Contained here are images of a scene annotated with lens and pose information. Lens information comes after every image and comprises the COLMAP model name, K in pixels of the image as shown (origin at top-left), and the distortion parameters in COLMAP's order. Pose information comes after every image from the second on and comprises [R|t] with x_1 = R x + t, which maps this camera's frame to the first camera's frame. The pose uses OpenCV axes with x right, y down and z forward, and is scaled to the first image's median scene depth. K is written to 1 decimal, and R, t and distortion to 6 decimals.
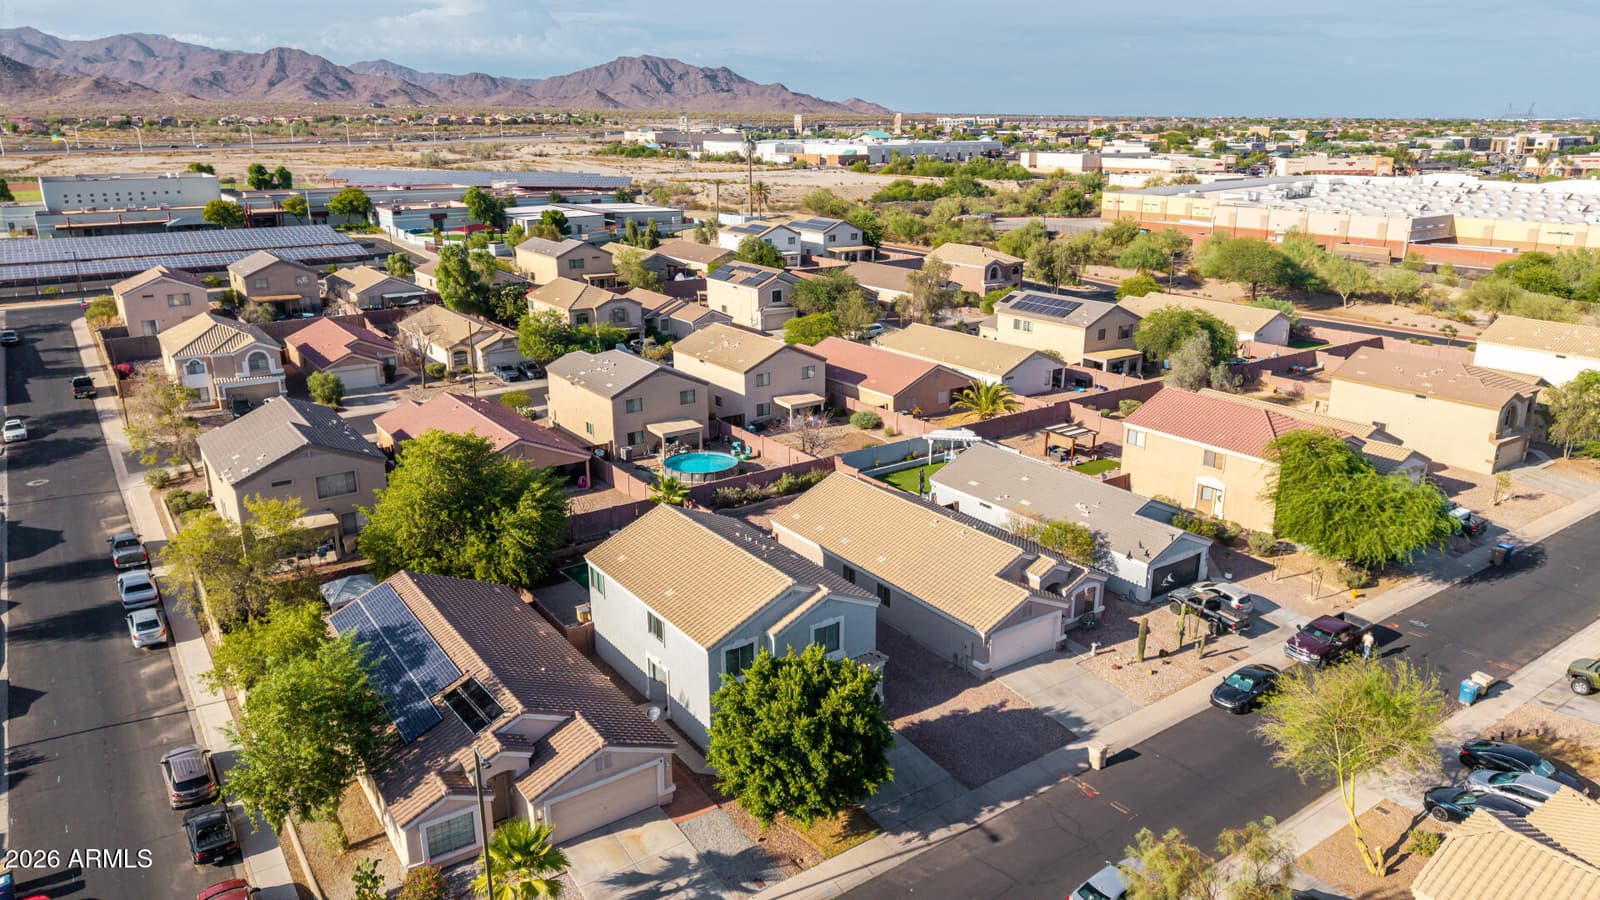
lens RADIAL K [[1074.5, 0, 803.2], [0, 1074.5, 443.4], [0, 0, 1]] dist [0.072860, -0.105989]
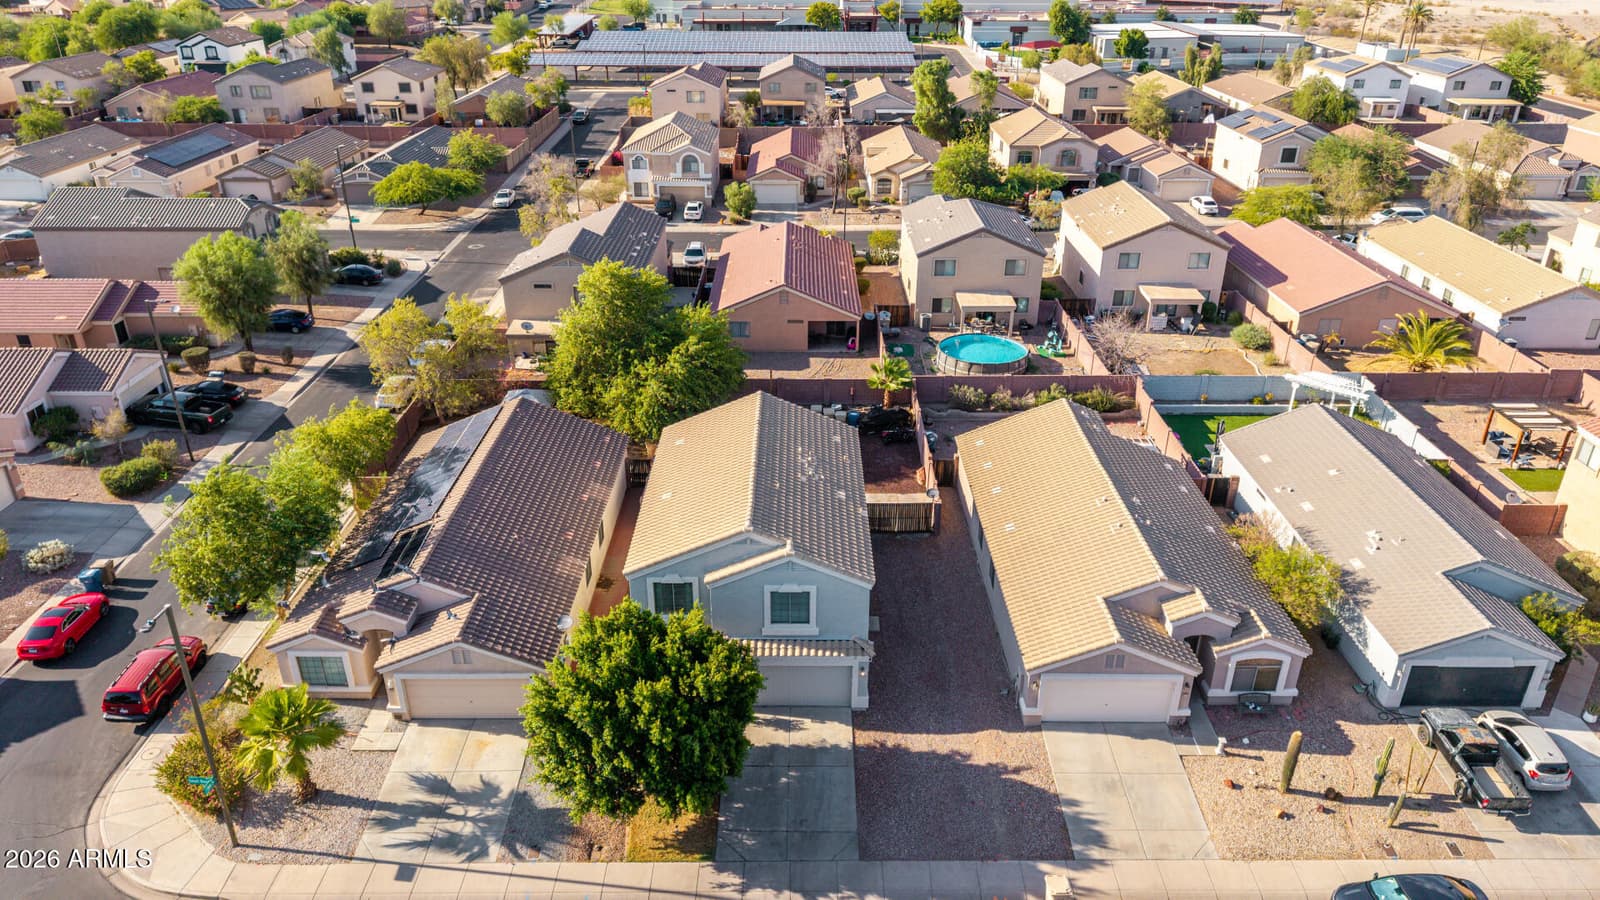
lens RADIAL K [[1076.5, 0, 801.9], [0, 1076.5, 446.3], [0, 0, 1]] dist [0.044704, -0.049363]
pose [[0.818001, 0.255925, -0.515148, 0.173634], [-0.170963, 0.963270, 0.207080, -0.042195], [0.549224, -0.081320, 0.831709, 0.149113]]
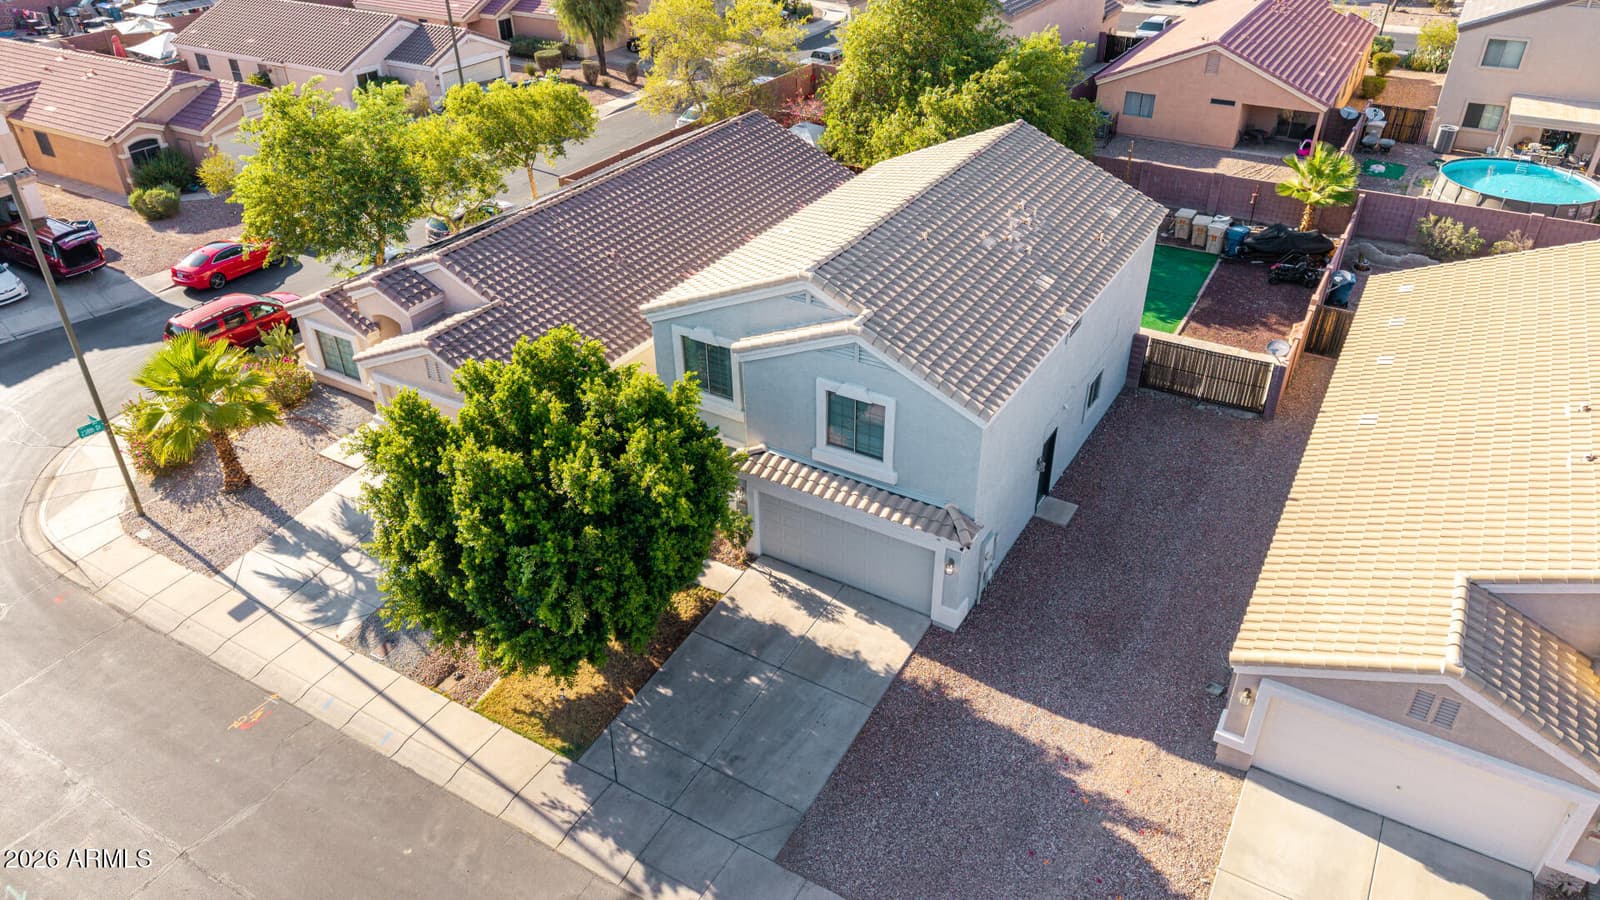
lens RADIAL K [[1076.5, 0, 801.9], [0, 1076.5, 446.3], [0, 0, 1]] dist [0.044704, -0.049363]
pose [[0.409311, 0.487185, -0.771437, 0.162126], [-0.254416, 0.872916, 0.416282, -0.000274], [0.876206, 0.025877, 0.481242, 0.318842]]
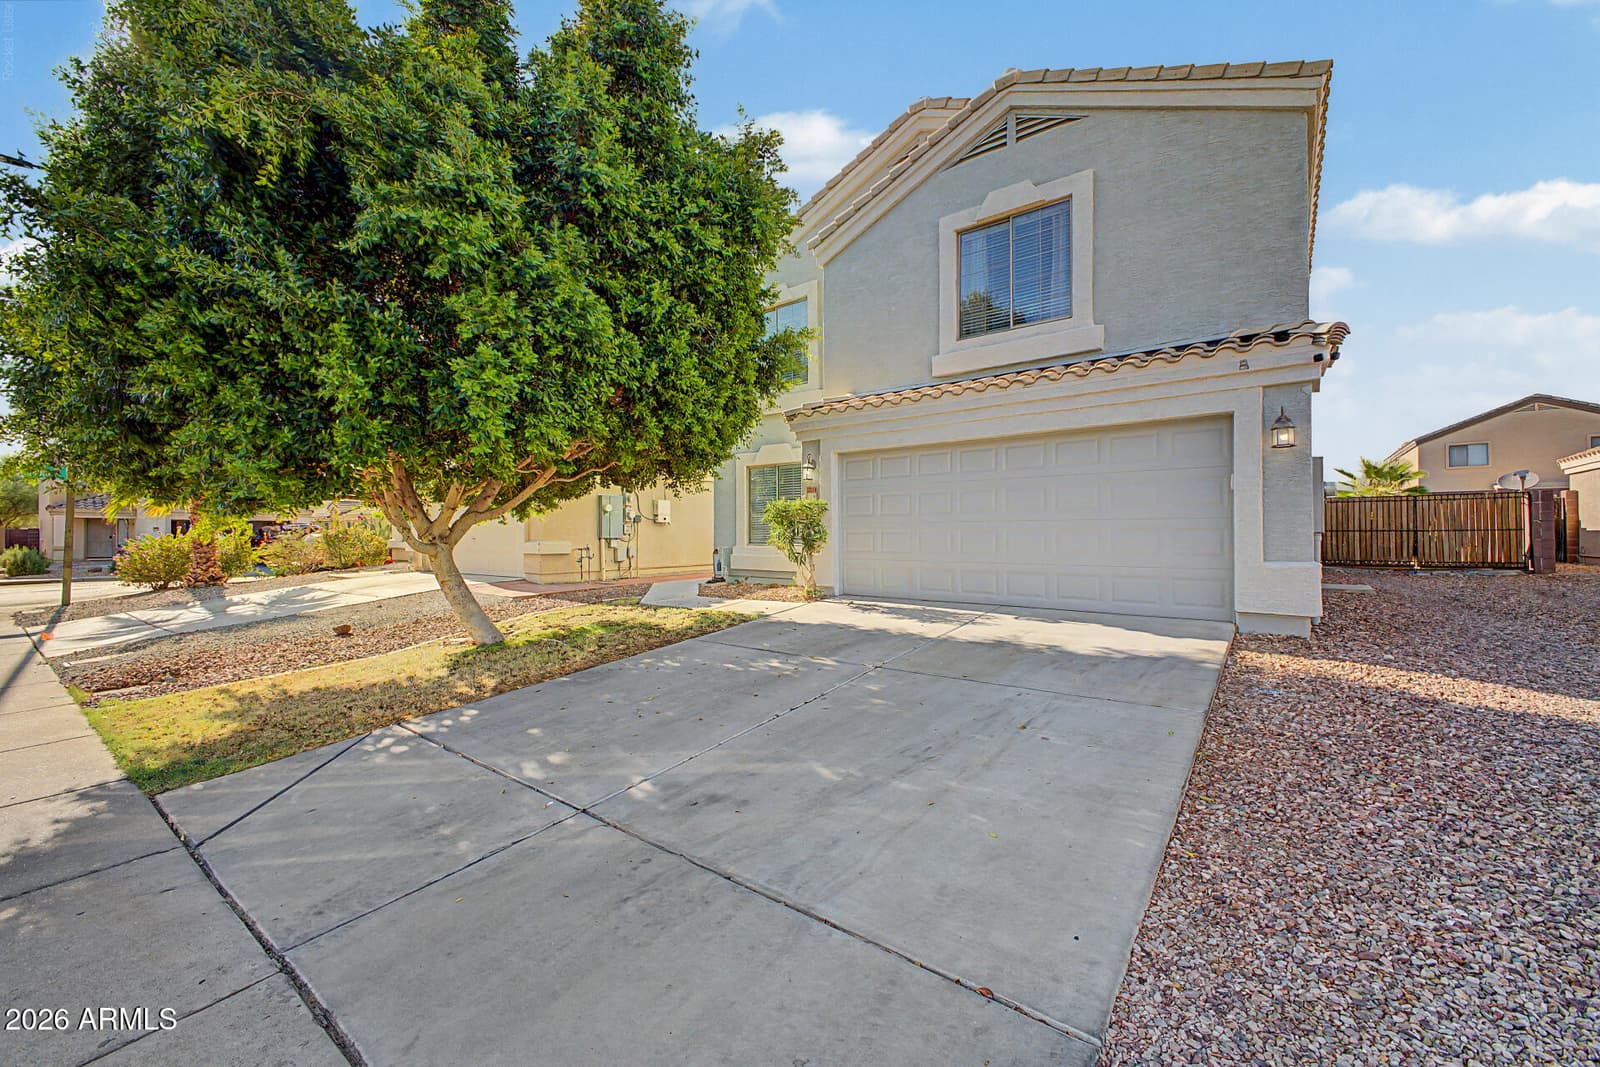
lens RADIAL K [[645.3, 0, 800.0], [0, 645.3, 533.5], [0, 0, 1]] dist [-0.000228, -0.000022]
pose [[0.306230, -0.010527, -0.951899, 0.067818], [-0.280771, 0.954459, -0.100880, 0.117239], [0.909610, 0.298158, 0.289328, 0.391590]]
